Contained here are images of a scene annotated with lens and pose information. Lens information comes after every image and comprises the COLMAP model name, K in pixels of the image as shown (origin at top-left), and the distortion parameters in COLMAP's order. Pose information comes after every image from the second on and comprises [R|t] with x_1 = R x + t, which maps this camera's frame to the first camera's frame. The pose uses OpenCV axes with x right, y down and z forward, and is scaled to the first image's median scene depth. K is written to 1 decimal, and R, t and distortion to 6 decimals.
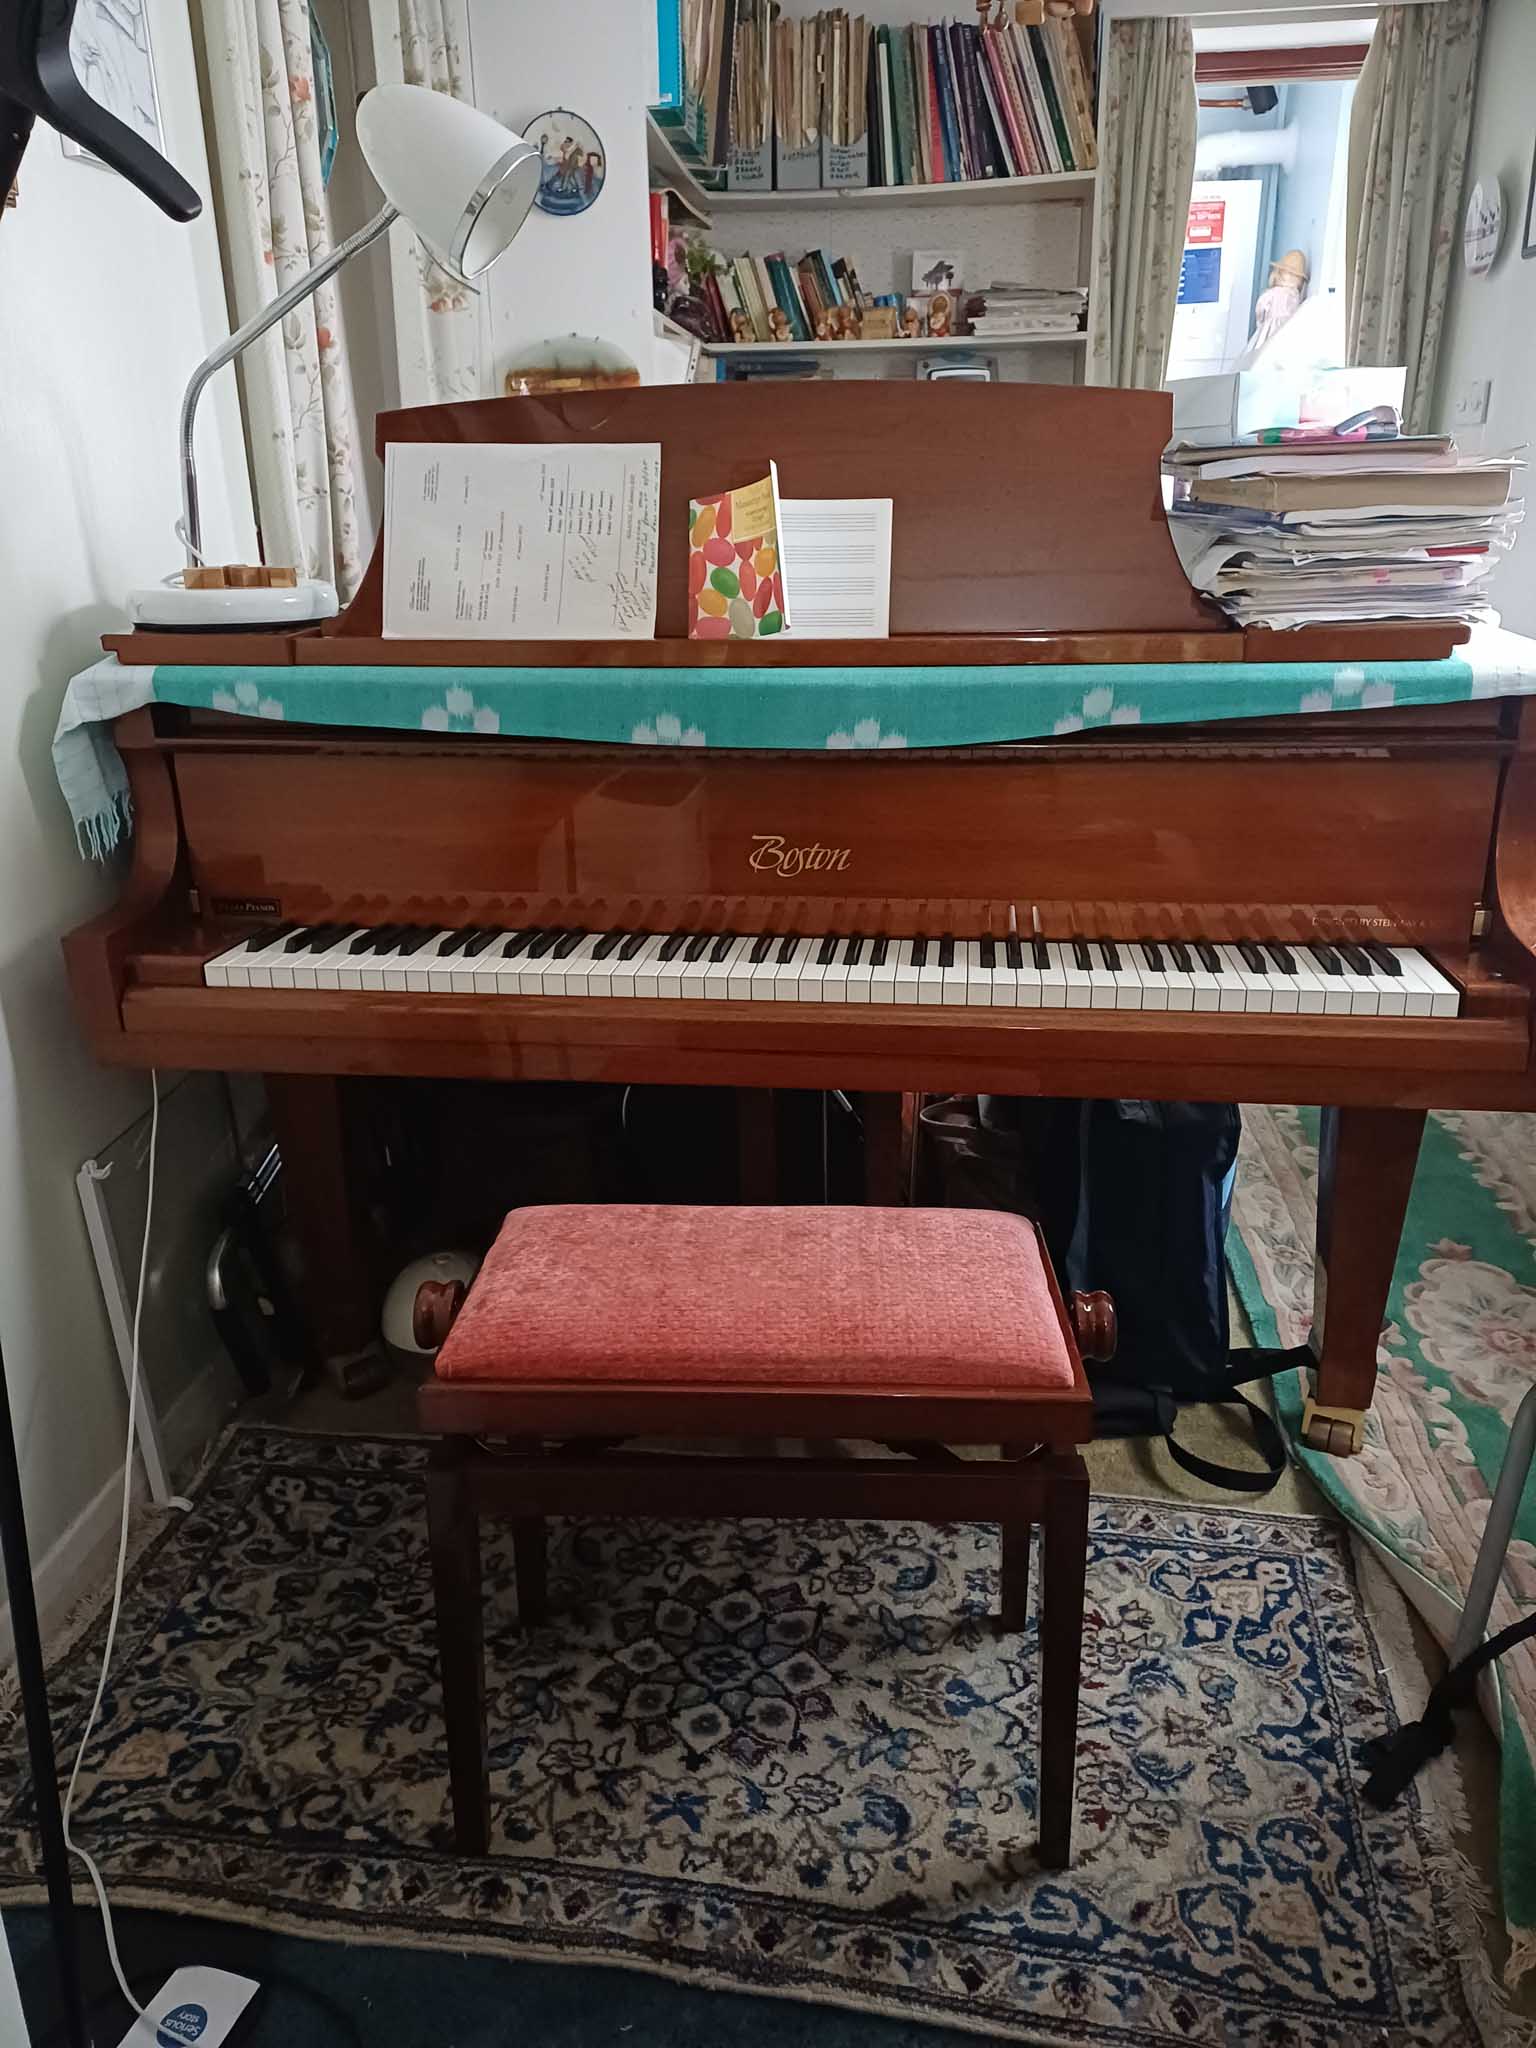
lens RADIAL K [[1524.5, 0, 767.8], [0, 1524.5, 1021.7], [0, 0, 1]] dist [0.010809, -0.003681]
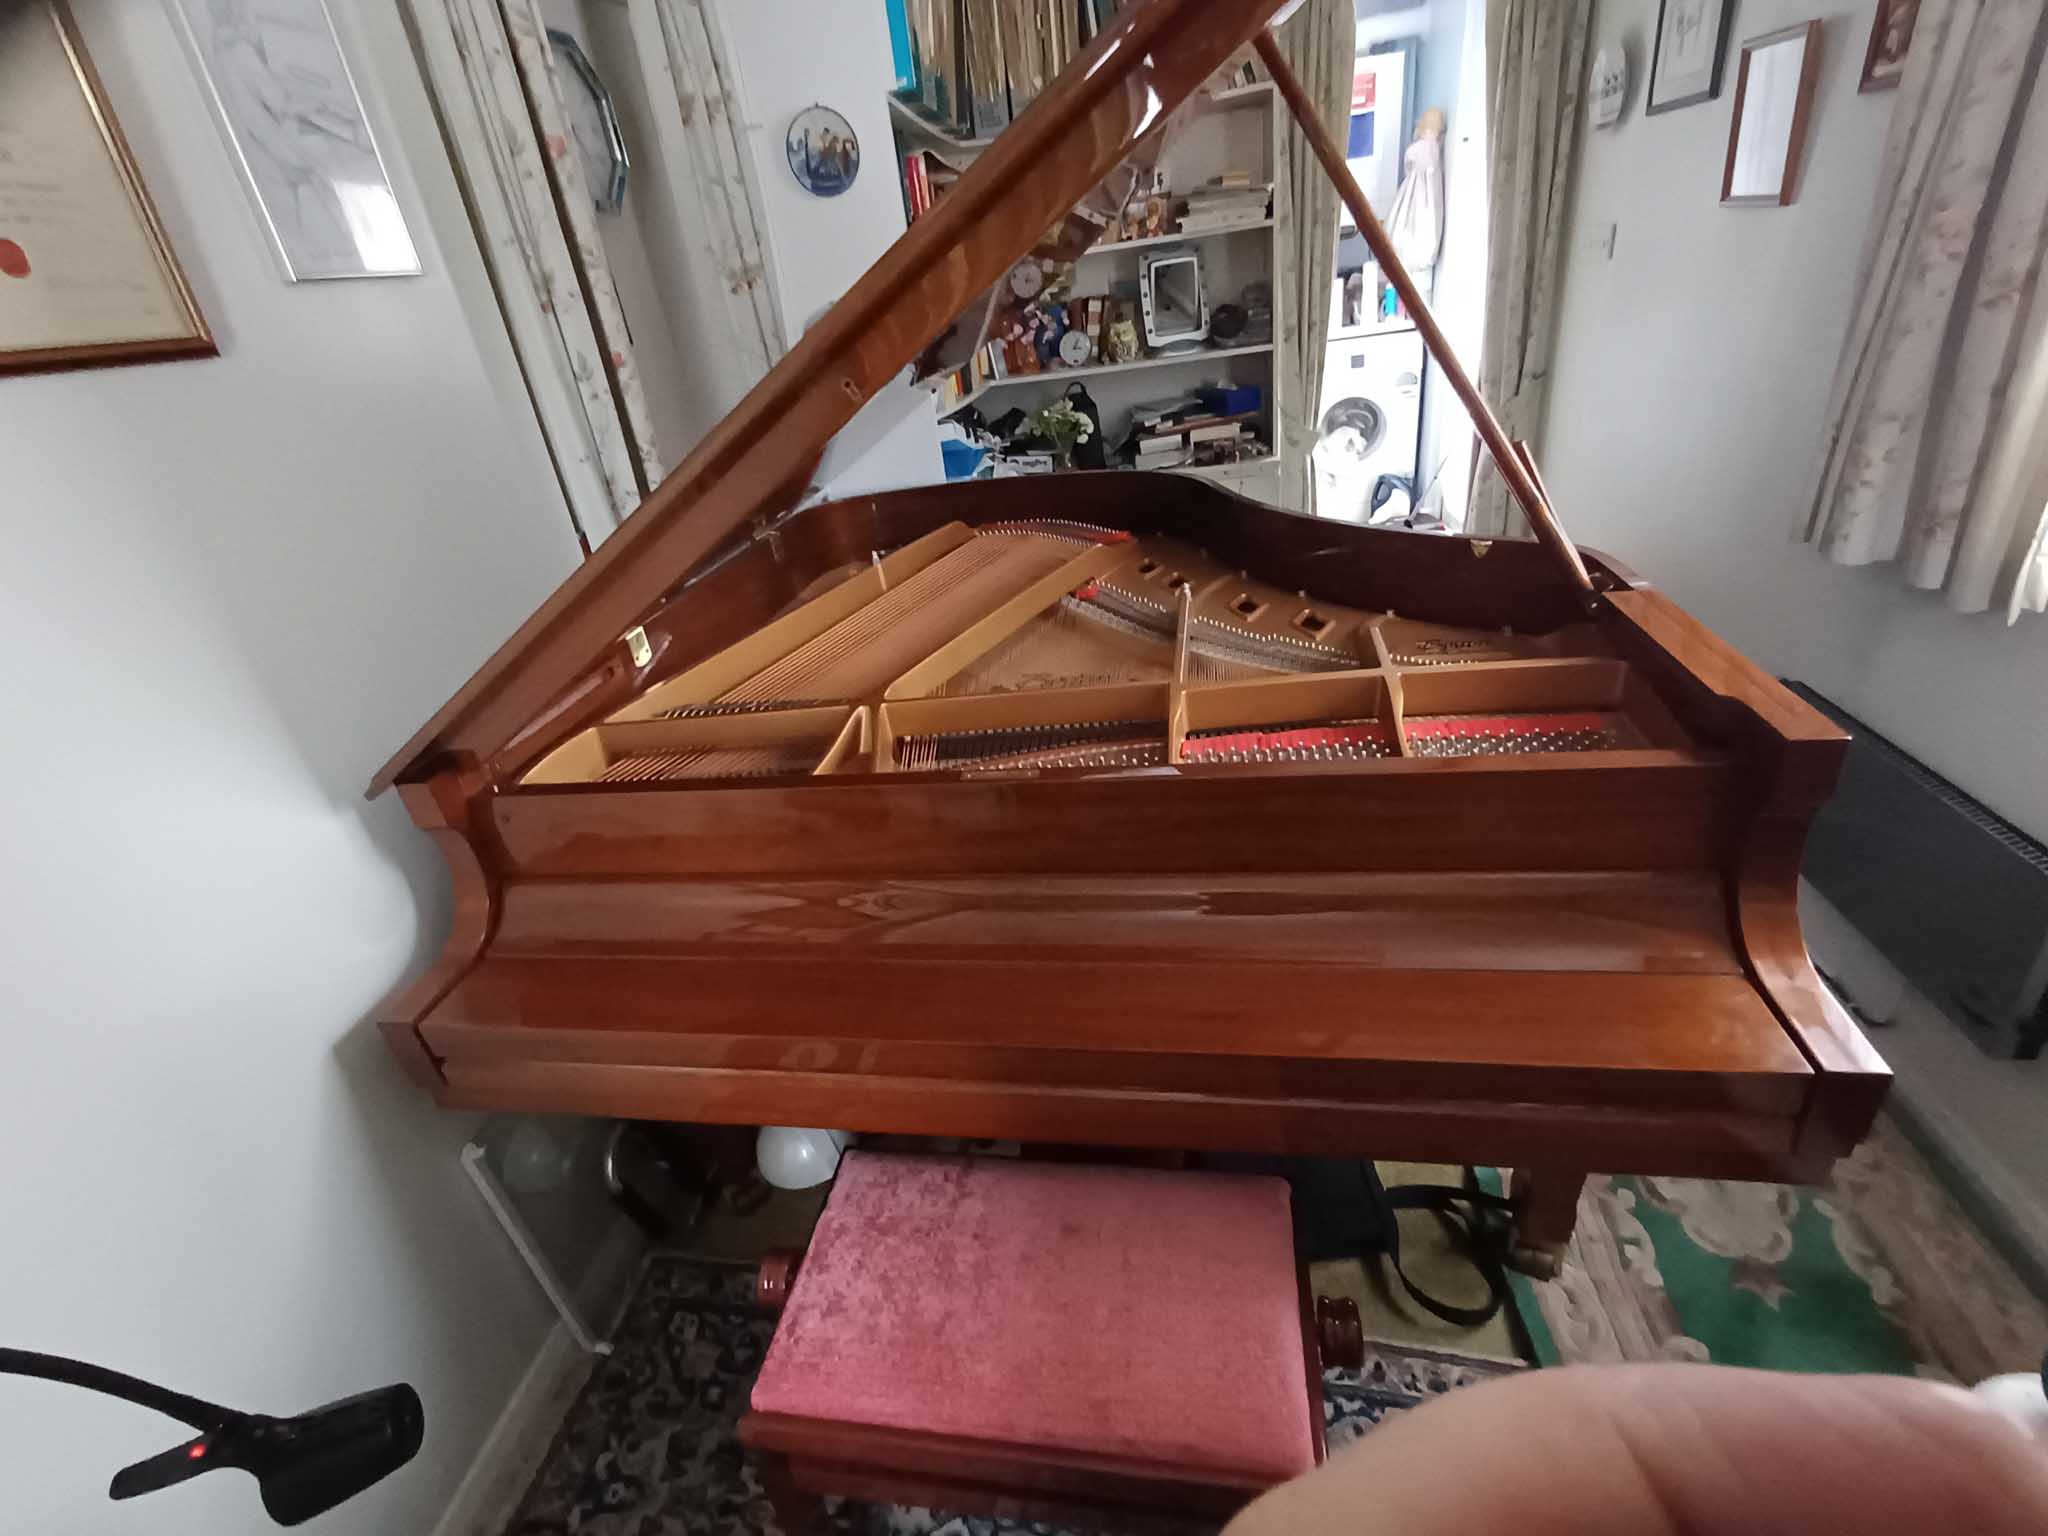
lens RADIAL K [[945.7, 0, 1013.3], [0, 945.7, 769.6], [0, 0, 1]] dist [-0.006165, -0.001075]
pose [[0.992493, -0.076814, -0.095165, 0.067045], [0.088618, 0.987967, 0.126758, -0.221711], [0.084283, -0.134240, 0.987358, 0.292471]]
